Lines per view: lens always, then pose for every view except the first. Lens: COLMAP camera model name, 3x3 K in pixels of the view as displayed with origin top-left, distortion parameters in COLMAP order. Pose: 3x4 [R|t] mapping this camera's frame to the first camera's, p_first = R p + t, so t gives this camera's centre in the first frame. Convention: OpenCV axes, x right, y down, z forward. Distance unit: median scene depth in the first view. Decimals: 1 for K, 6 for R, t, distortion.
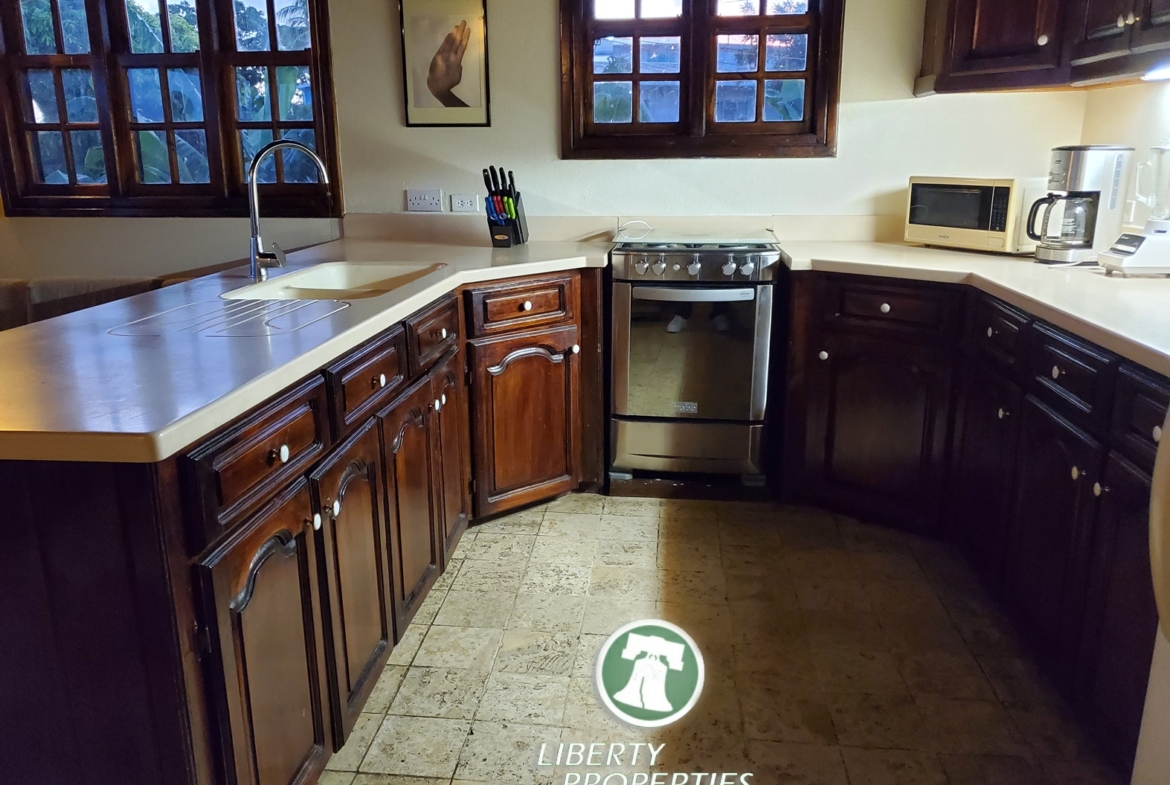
lens RADIAL K [[898.6, 0, 587.6], [0, 898.6, 389.5], [0, 0, 1]] dist [0.104426, -0.151232]
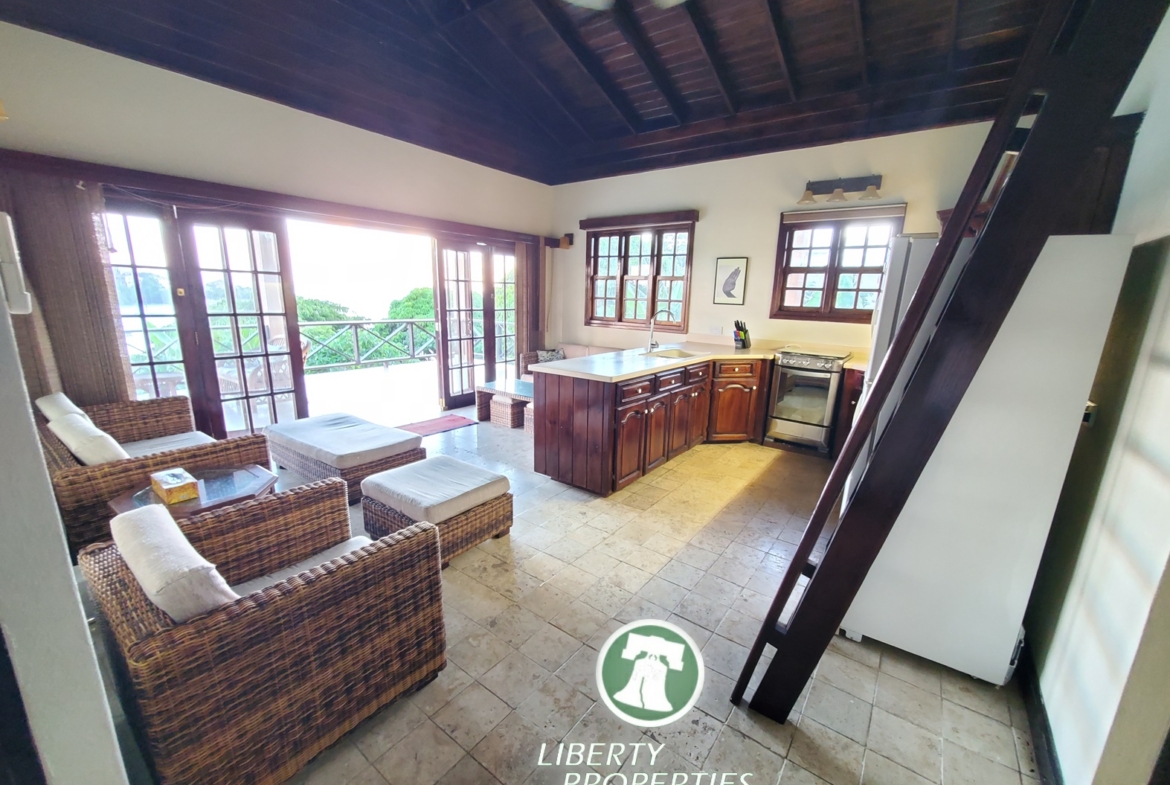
lens RADIAL K [[465.6, 0, 594.6], [0, 465.6, 403.0], [0, 0, 1]] dist [-0.000952, -0.001071]
pose [[0.863859, 0.146371, -0.481999, 0.253653], [-0.163266, 0.986557, 0.006982, 0.069995], [0.476542, 0.072663, 0.876144, -0.467325]]
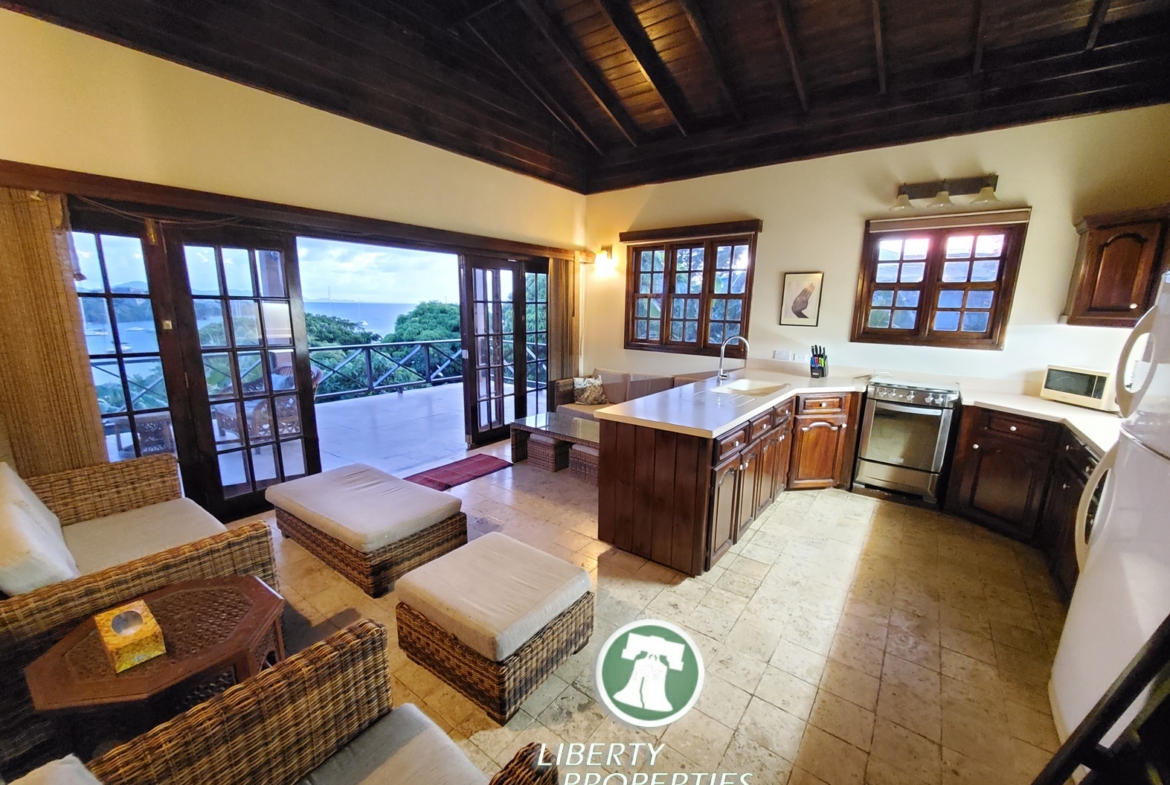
lens RADIAL K [[465.6, 0, 594.6], [0, 465.6, 403.0], [0, 0, 1]] dist [-0.000952, -0.001071]
pose [[0.860788, 0.125792, -0.493174, 0.017857], [-0.153487, 0.988023, -0.015886, 0.015000], [0.485269, 0.089371, 0.869786, -0.358604]]
